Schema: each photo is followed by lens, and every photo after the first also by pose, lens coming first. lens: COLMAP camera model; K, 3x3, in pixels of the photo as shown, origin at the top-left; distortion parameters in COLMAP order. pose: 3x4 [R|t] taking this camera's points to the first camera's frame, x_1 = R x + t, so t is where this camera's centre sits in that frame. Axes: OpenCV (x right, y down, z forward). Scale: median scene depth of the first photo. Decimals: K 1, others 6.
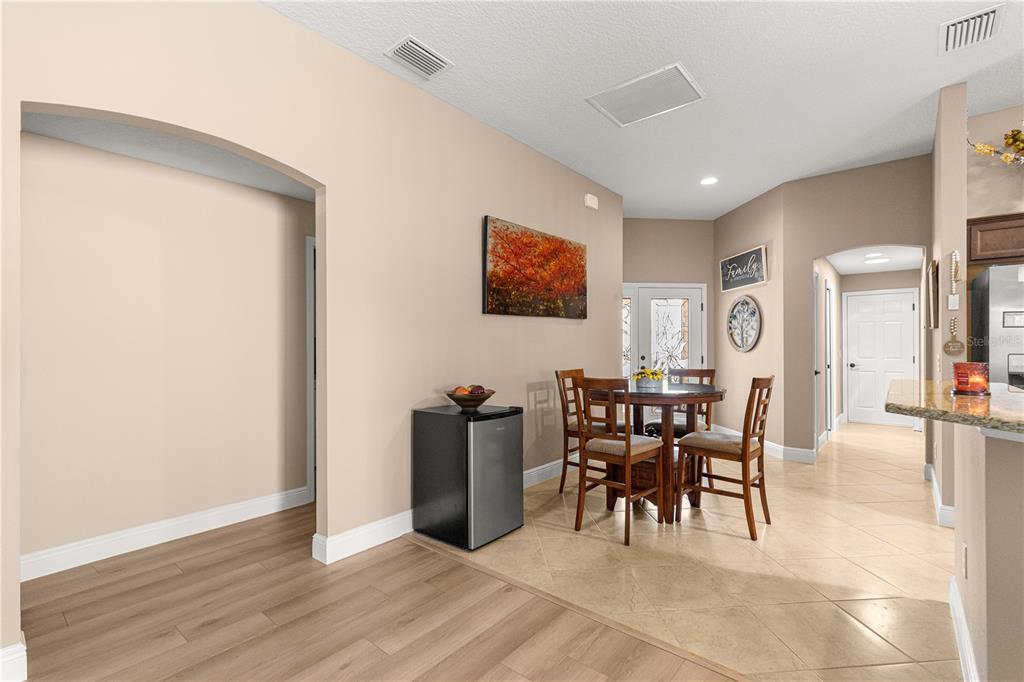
lens RADIAL K [[463.6, 0, 509.6], [0, 463.6, 342.4], [0, 0, 1]] dist [0.002372, 0.000119]
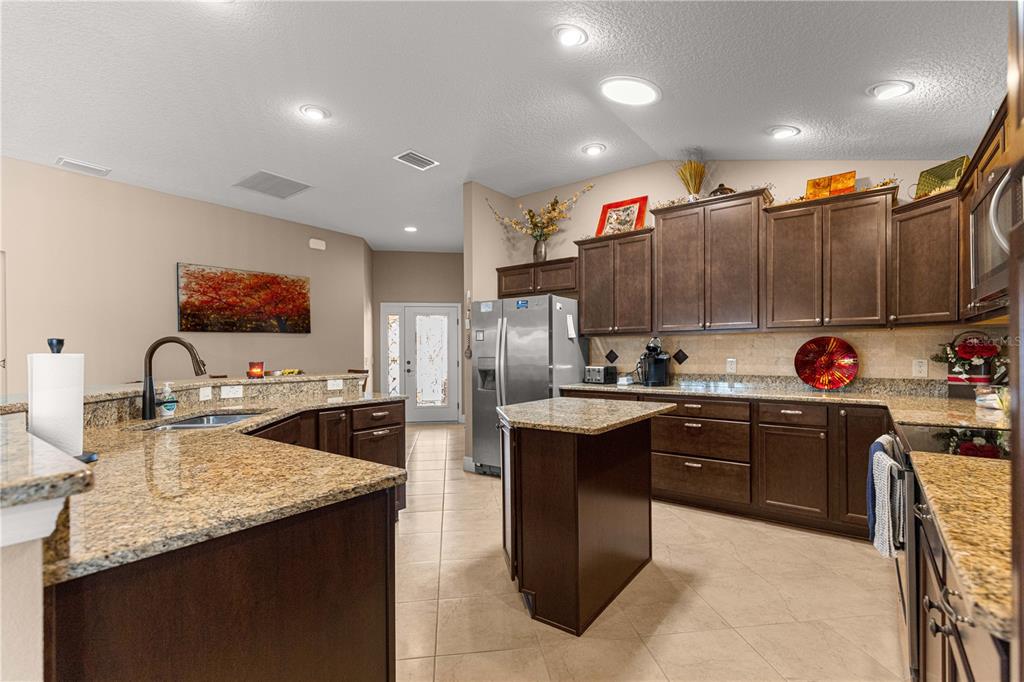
lens RADIAL K [[463.6, 0, 514.9], [0, 463.6, 348.4], [0, 0, 1]] dist [0.002372, 0.000119]
pose [[0.998263, -0.005000, 0.058709, 0.784623], [0.005082, 0.999986, -0.001249, -0.002816], [-0.058702, 0.001545, 0.998274, -0.420439]]
